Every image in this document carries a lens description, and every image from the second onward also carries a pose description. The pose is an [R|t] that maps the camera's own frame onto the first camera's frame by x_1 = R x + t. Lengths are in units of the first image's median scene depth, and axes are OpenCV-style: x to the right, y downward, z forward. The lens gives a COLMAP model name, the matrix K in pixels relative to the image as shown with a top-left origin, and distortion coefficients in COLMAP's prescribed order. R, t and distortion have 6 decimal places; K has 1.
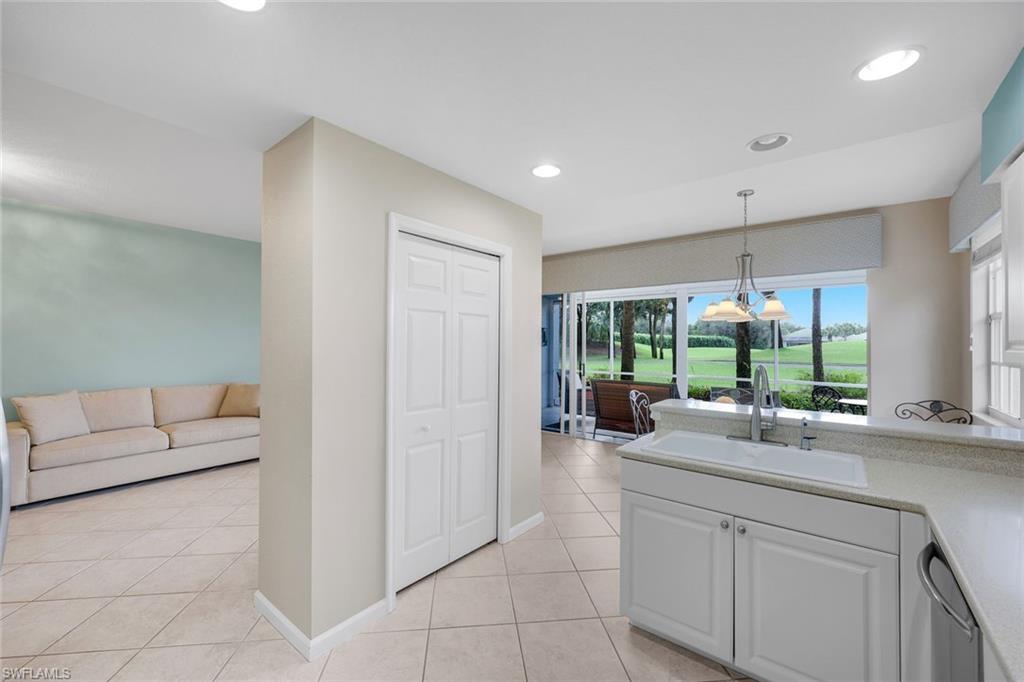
lens RADIAL K [[412.6, 0, 512.0], [0, 412.6, 341.0], [0, 0, 1]] dist [0.002229, 0.000163]
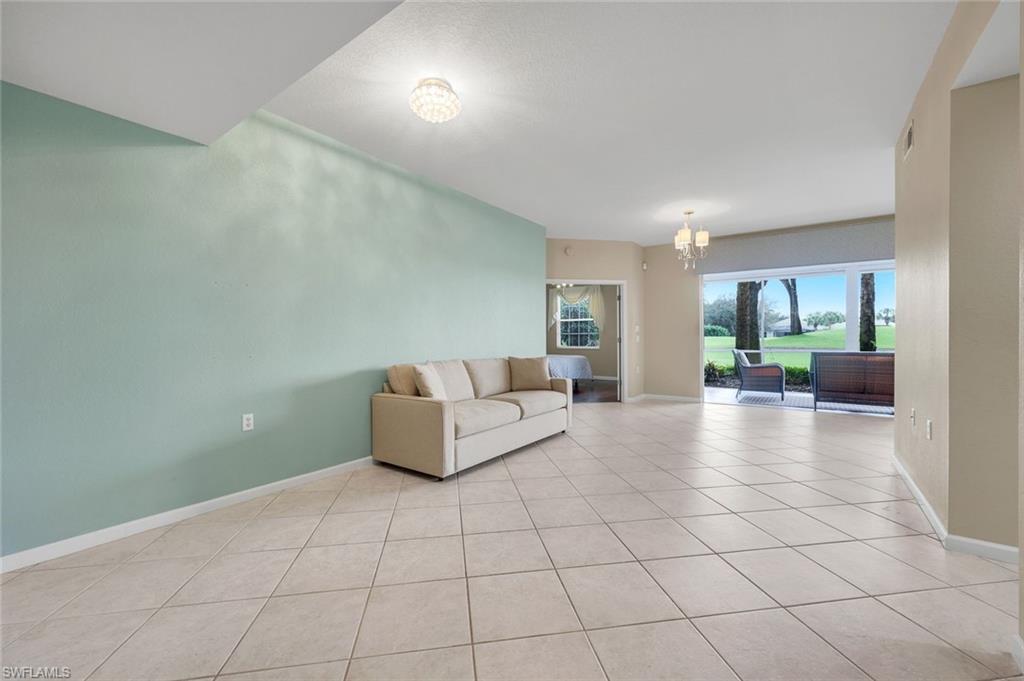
lens RADIAL K [[412.6, 0, 512.0], [0, 412.6, 340.5], [0, 0, 1]] dist [0.002229, 0.000163]
pose [[0.997790, -0.006849, 0.066085, -0.119955], [0.005693, 0.999828, 0.017664, 0.007367], [-0.066195, -0.017249, 0.997658, 0.004614]]
